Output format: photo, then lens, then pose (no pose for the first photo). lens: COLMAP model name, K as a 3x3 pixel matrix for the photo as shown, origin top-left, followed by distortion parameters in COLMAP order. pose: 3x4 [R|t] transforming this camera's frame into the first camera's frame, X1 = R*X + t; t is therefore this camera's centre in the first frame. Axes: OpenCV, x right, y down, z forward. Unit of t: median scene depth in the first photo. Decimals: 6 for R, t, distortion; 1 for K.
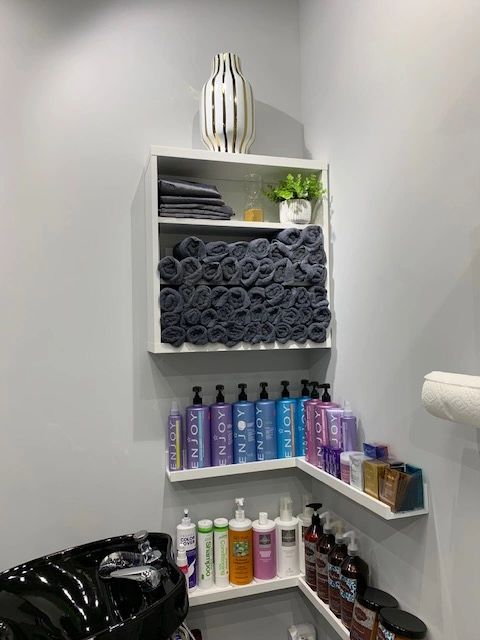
lens RADIAL K [[505.5, 0, 240.0], [0, 505.5, 320.0], [0, 0, 1]] dist [0.073057, -0.004737]
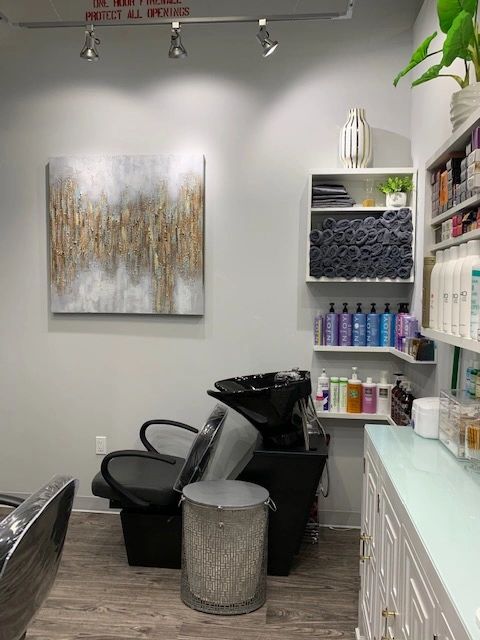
lens RADIAL K [[483.8, 0, 240.0], [0, 483.8, 320.0], [0, 0, 1]] dist [0.007833, -0.014373]
pose [[0.914969, 0.050816, -0.400312, 0.308898], [-0.018705, 0.996314, 0.083720, 0.057477], [0.403091, -0.069113, 0.912547, -0.698003]]
